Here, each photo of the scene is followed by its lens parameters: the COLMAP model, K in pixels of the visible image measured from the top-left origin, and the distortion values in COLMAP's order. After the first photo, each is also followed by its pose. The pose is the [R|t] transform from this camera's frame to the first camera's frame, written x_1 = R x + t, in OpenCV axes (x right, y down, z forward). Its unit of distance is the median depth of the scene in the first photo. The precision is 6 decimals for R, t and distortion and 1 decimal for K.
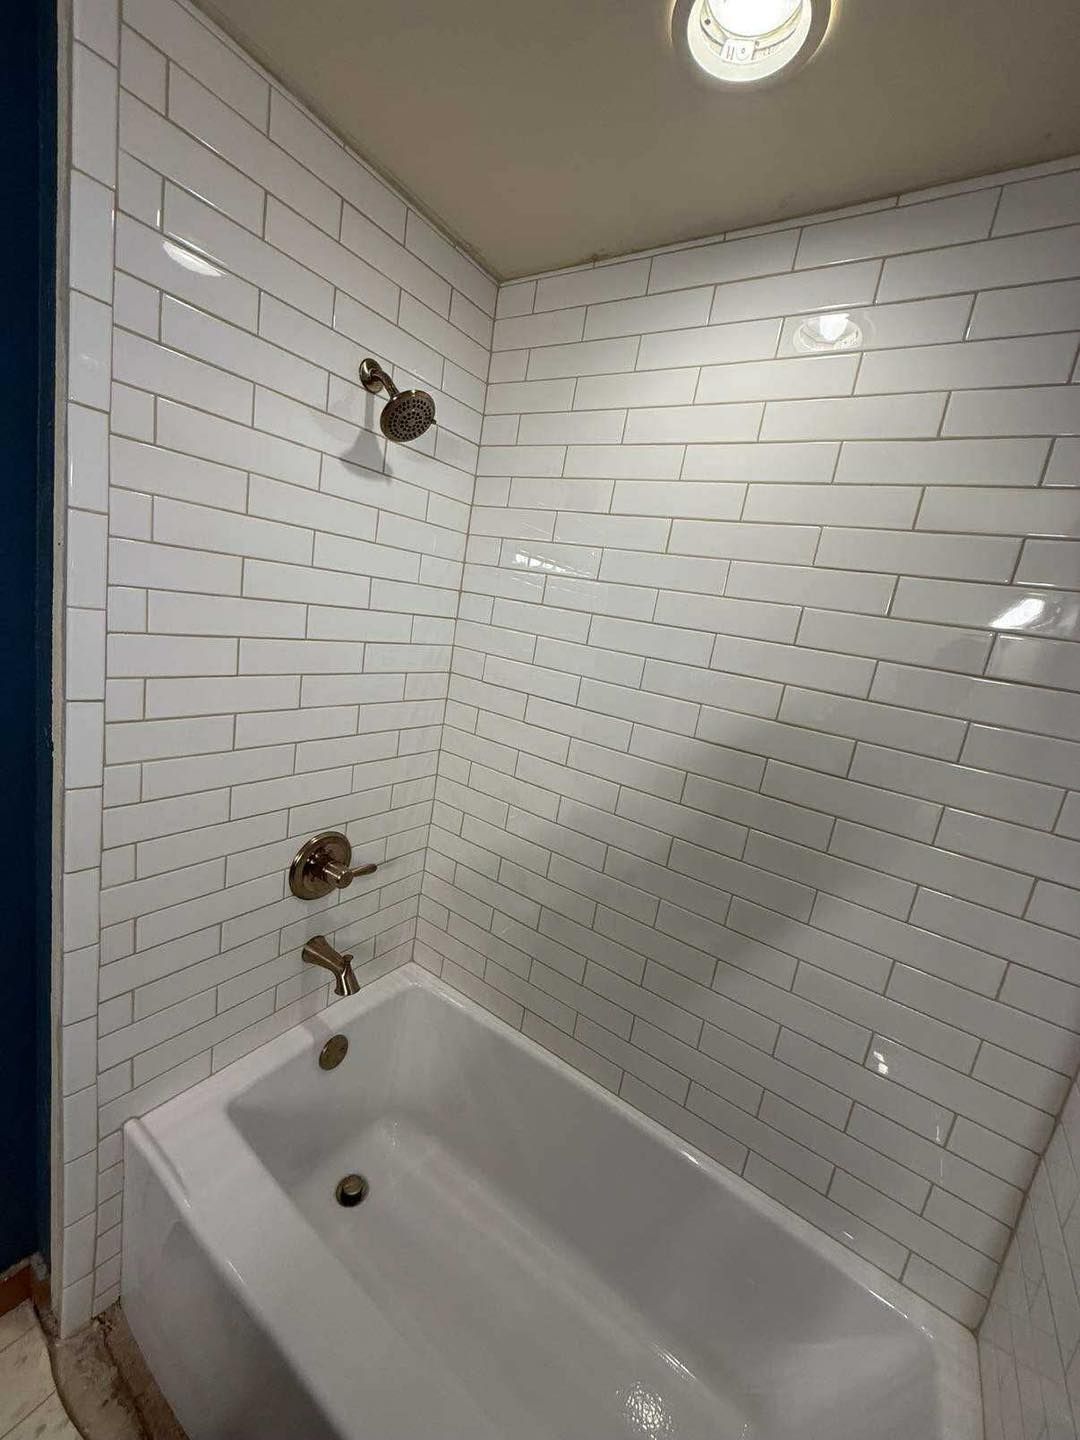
lens RADIAL K [[565.7, 0, 543.8], [0, 565.7, 716.3], [0, 0, 1]] dist [-0.002970, 0.001380]
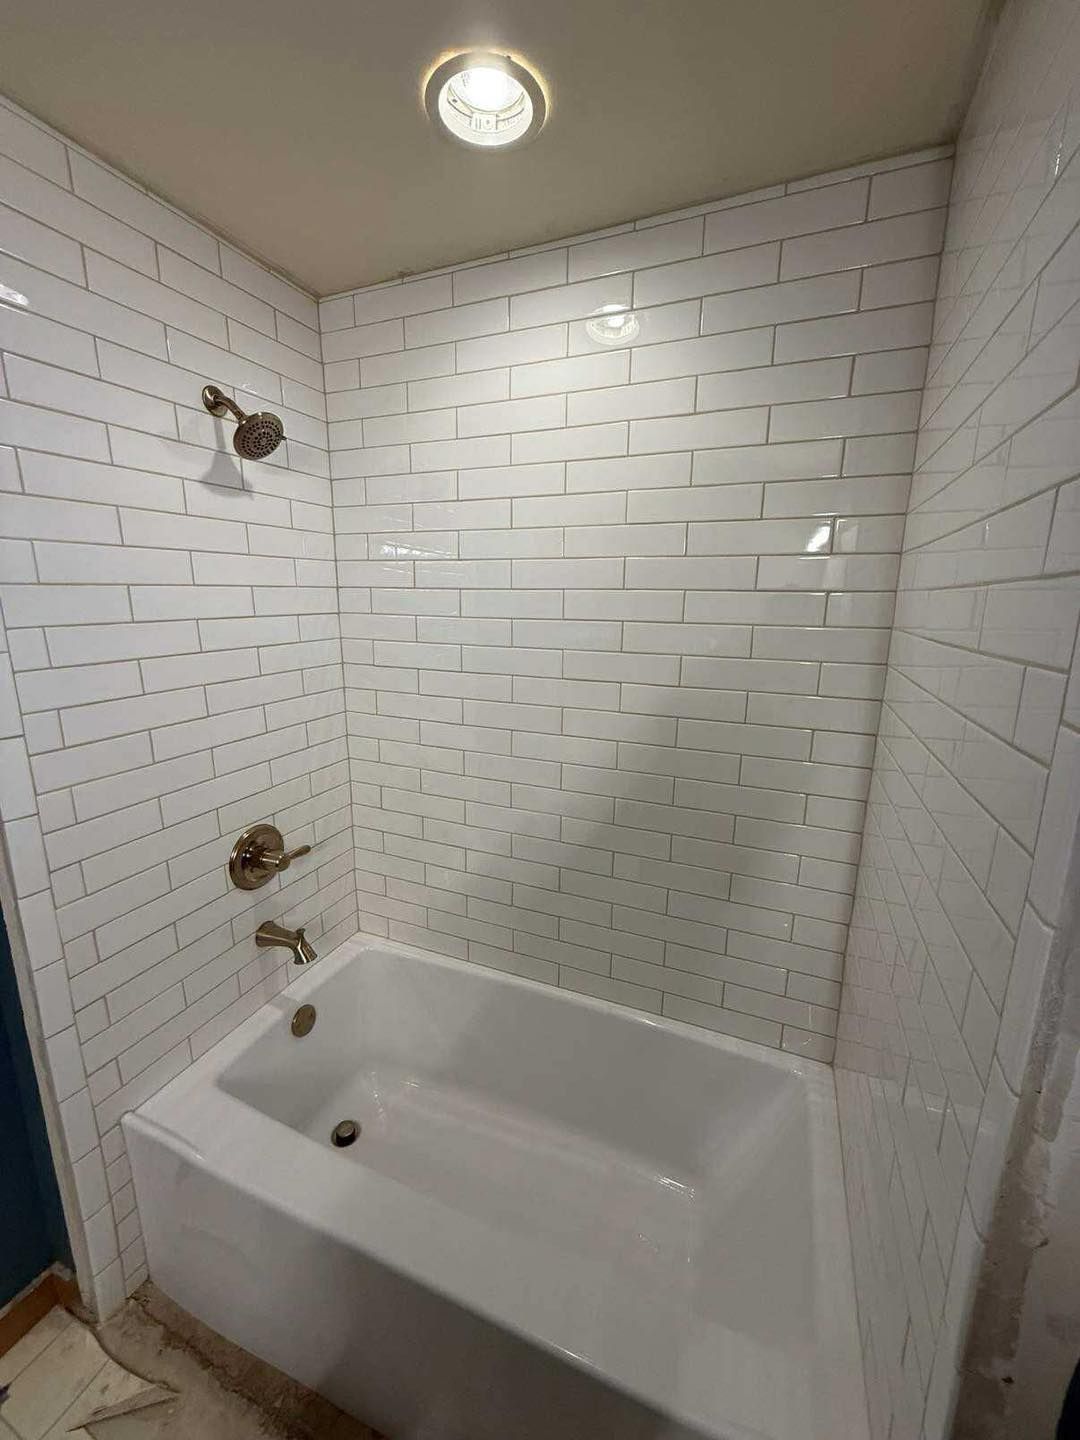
lens RADIAL K [[565.7, 0, 542.5], [0, 565.7, 716.4], [0, 0, 1]] dist [-0.002970, 0.001380]
pose [[0.968194, -0.188145, 0.164928, 0.010719], [0.181740, 0.981904, 0.053238, 0.047038], [-0.171960, -0.021570, 0.984868, -0.187964]]
